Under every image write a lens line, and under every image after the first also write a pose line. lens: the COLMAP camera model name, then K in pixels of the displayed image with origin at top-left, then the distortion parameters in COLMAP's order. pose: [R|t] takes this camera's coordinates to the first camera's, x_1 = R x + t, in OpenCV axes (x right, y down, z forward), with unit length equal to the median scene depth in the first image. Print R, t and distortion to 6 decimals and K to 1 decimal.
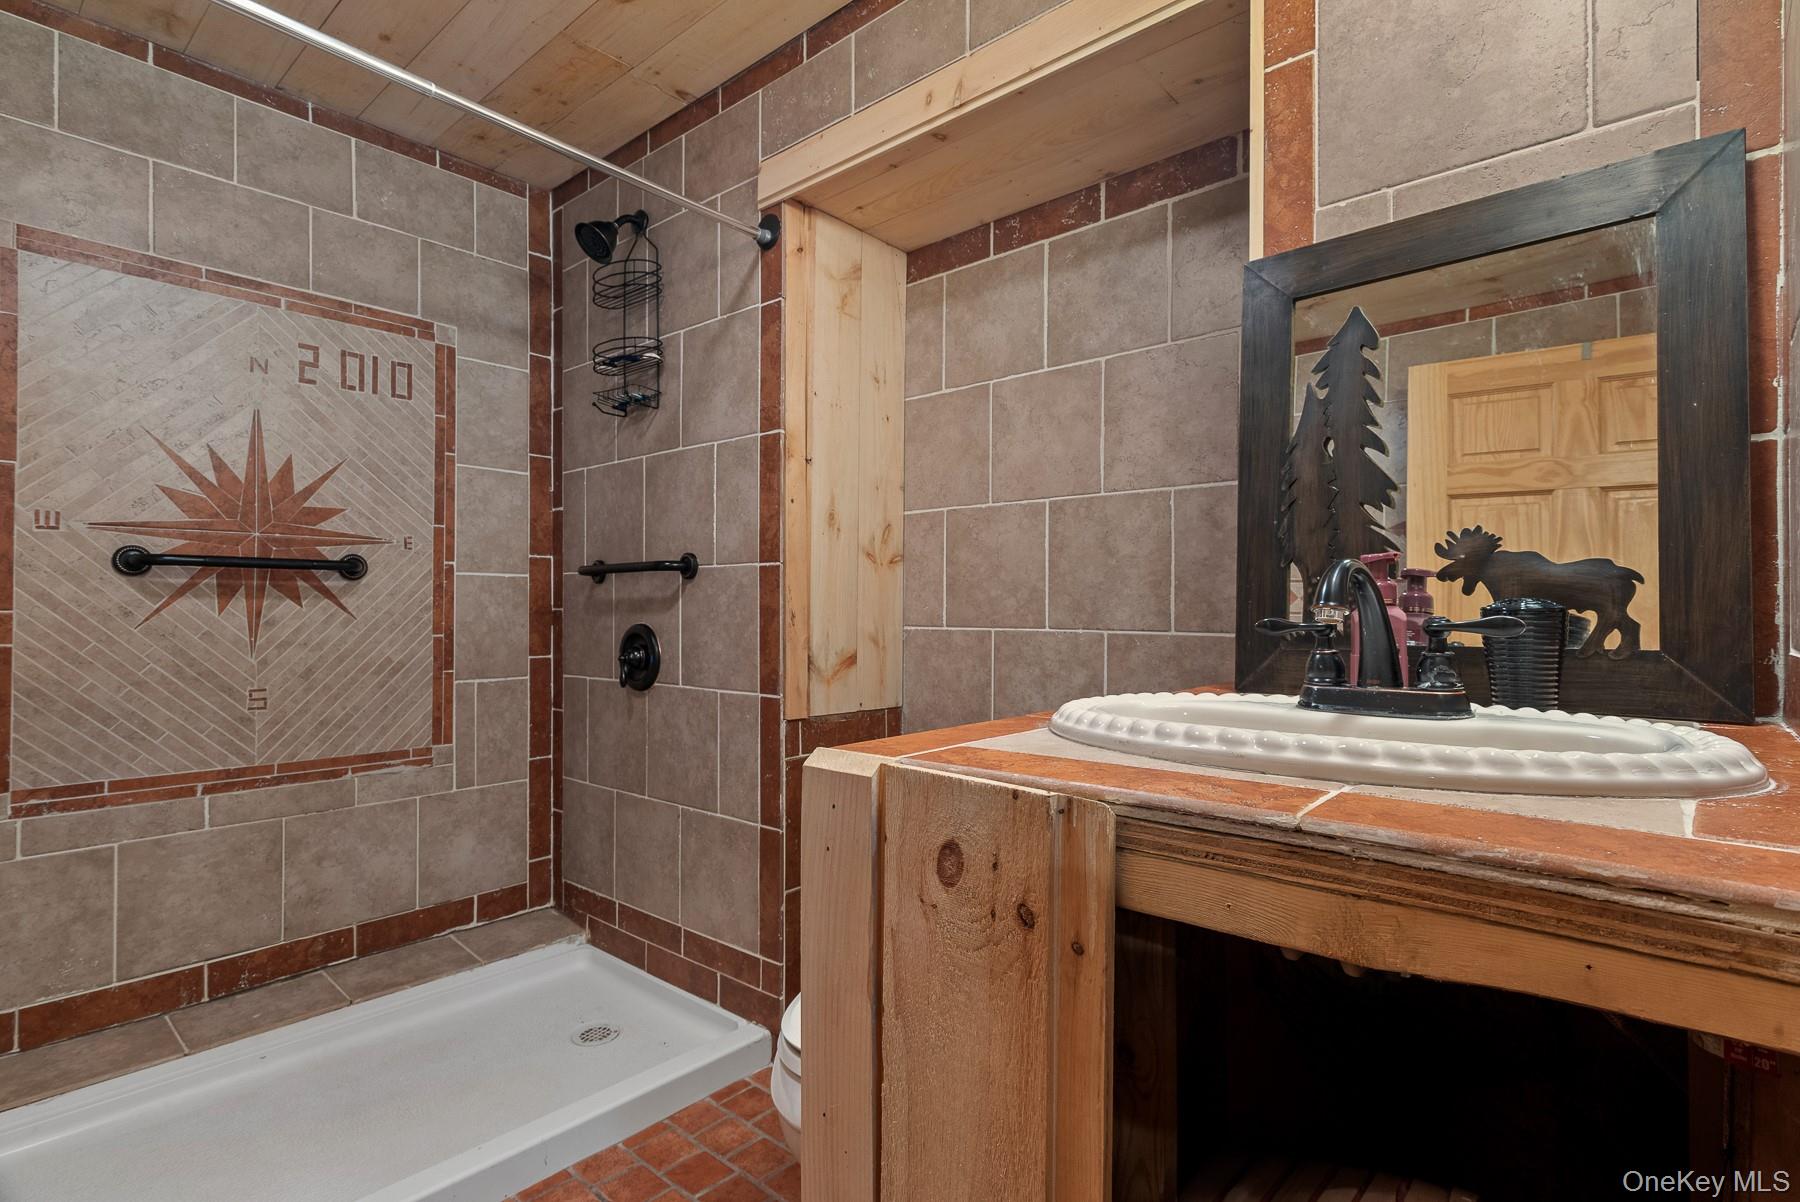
lens RADIAL K [[878.7, 0, 903.3], [0, 878.7, 608.0], [0, 0, 1]] dist [0.002738, 0.000391]
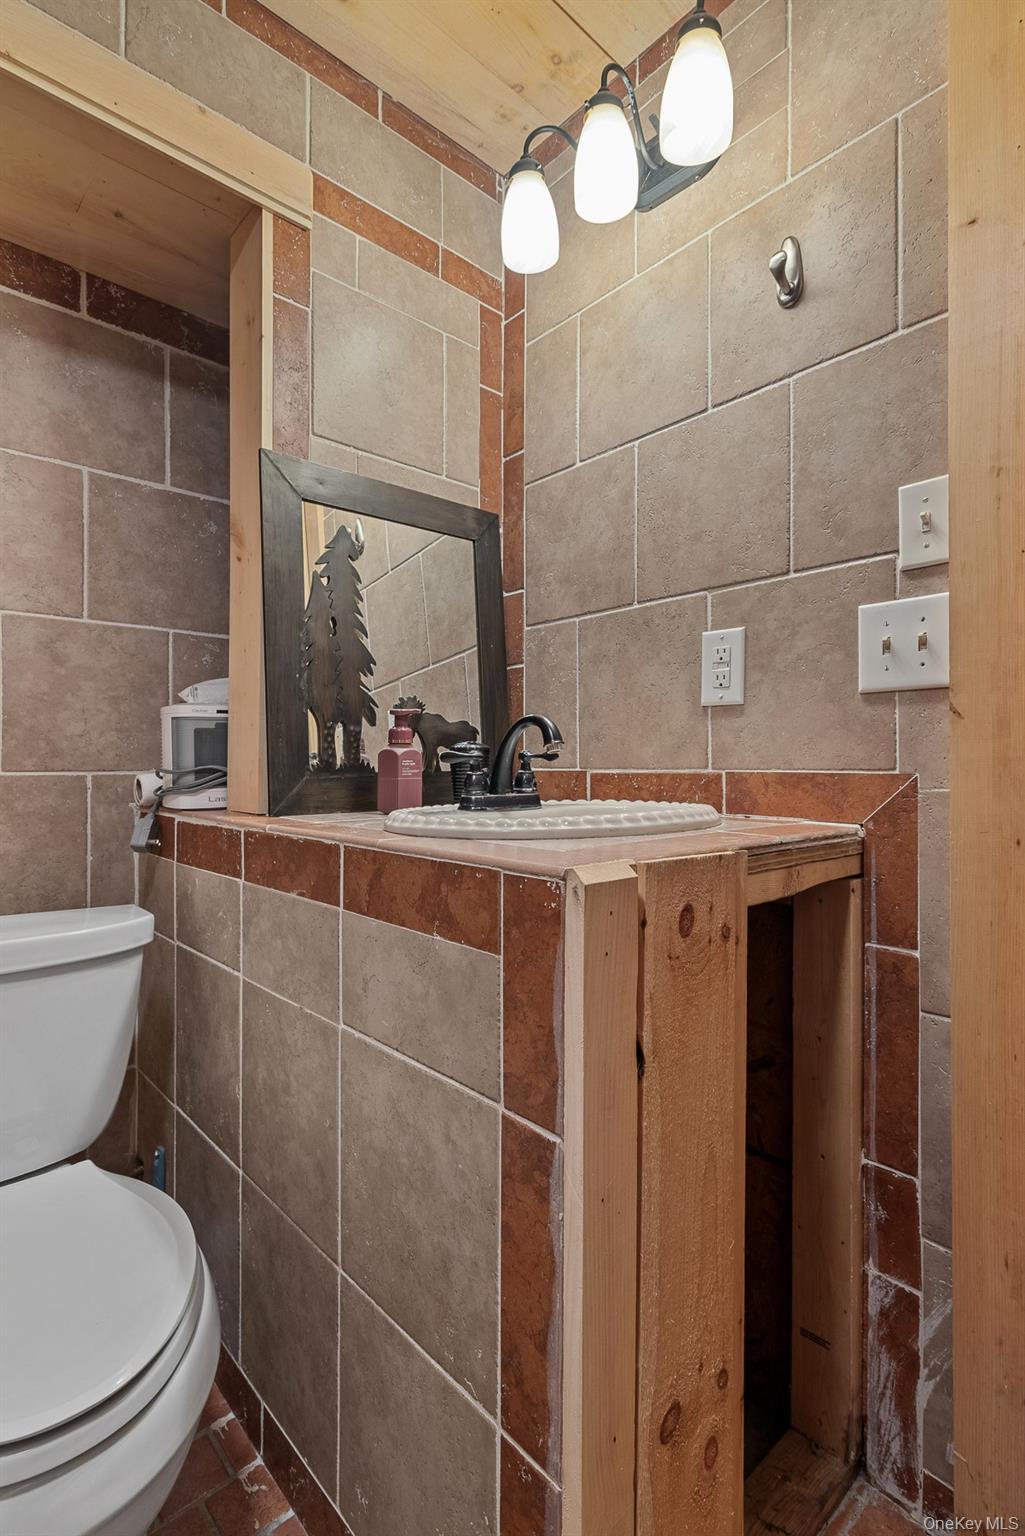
lens RADIAL K [[749.9, 0, 515.3], [0, 749.9, 764.2], [0, 0, 1]] dist [0.002738, 0.000391]
pose [[0.105148, -0.004407, 0.994447, -0.641283], [-0.003920, 0.999981, 0.004846, 0.021968], [-0.994449, -0.004407, 0.105129, 0.638419]]
